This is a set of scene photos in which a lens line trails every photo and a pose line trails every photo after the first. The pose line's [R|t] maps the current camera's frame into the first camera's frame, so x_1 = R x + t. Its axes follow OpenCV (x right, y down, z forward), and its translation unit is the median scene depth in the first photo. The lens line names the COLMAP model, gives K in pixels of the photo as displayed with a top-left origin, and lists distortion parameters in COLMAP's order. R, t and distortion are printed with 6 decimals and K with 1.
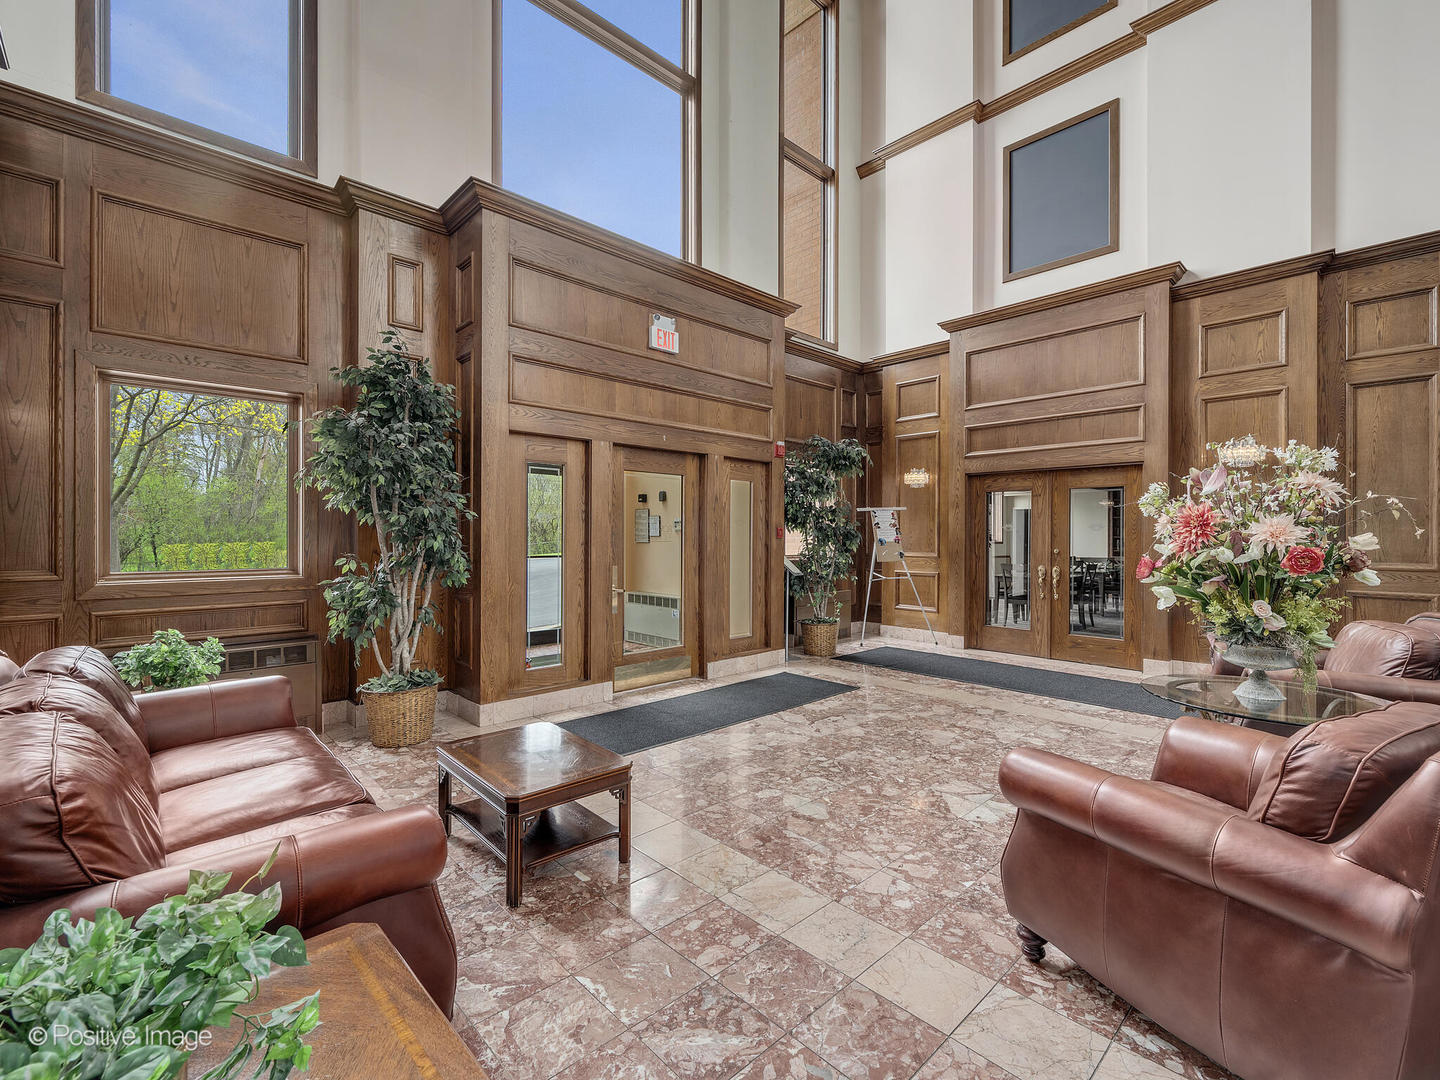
lens RADIAL K [[635.2, 0, 722.1], [0, 635.2, 538.1], [0, 0, 1]] dist [0.001418, 0.000182]
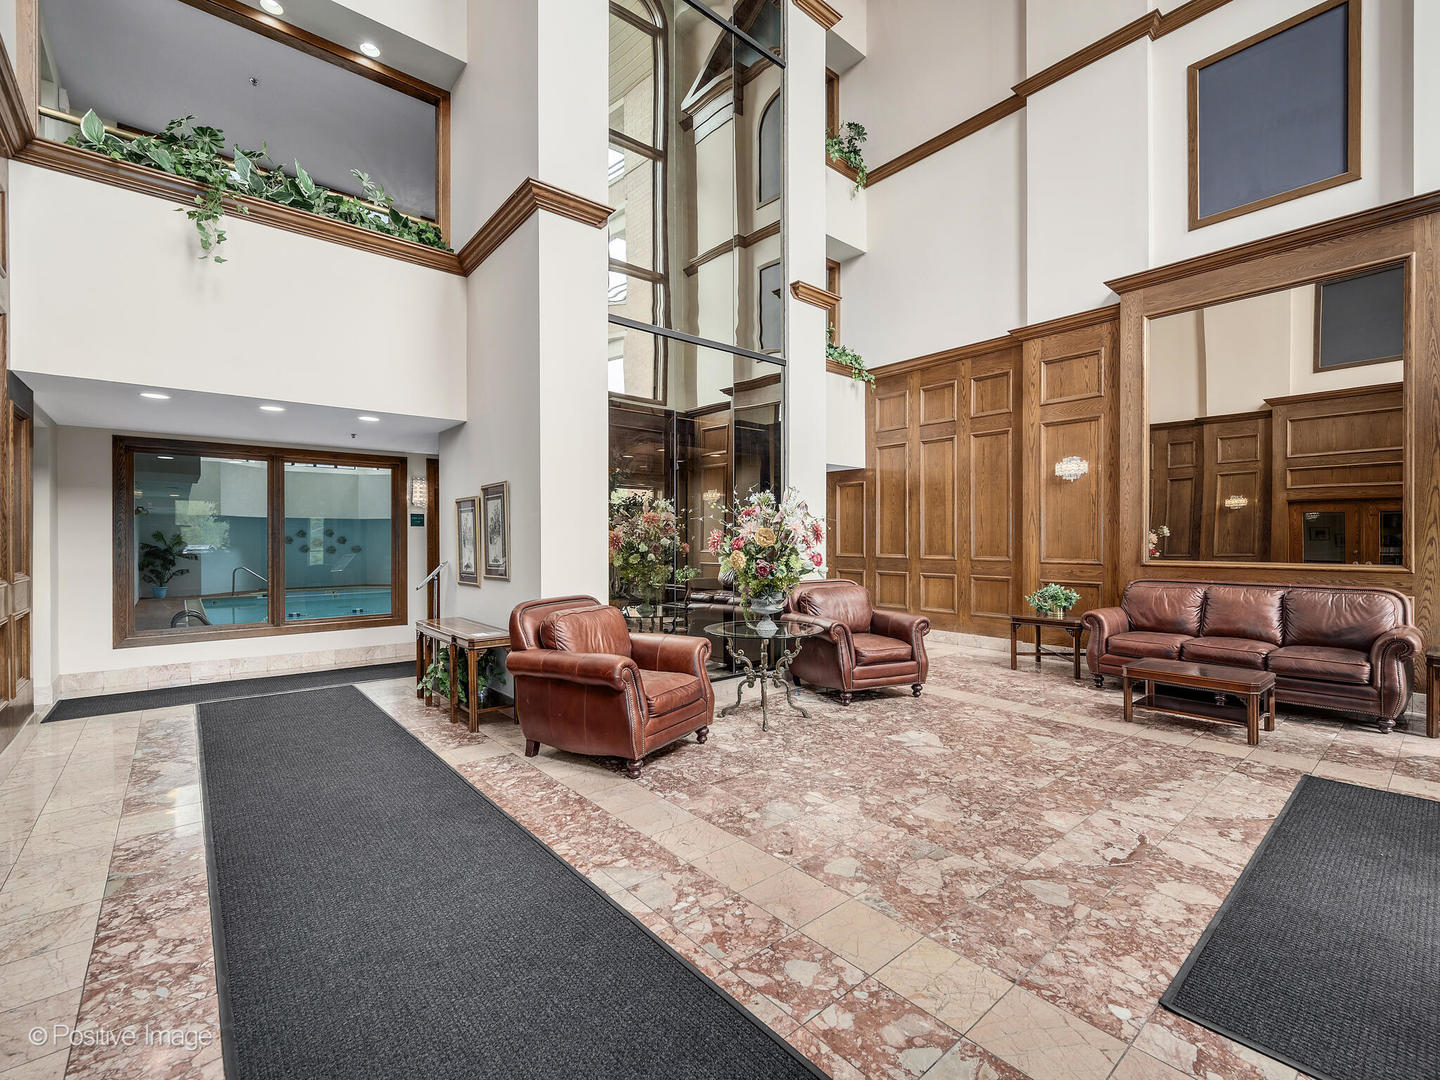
lens RADIAL K [[635.2, 0, 717.9], [0, 635.2, 541.1], [0, 0, 1]] dist [0.001418, 0.000182]
pose [[-0.998569, -0.000075, 0.053483, 0.622015], [0.000061, 0.999997, 0.002542, -0.002753], [-0.053483, 0.002541, -0.998566, 1.955813]]
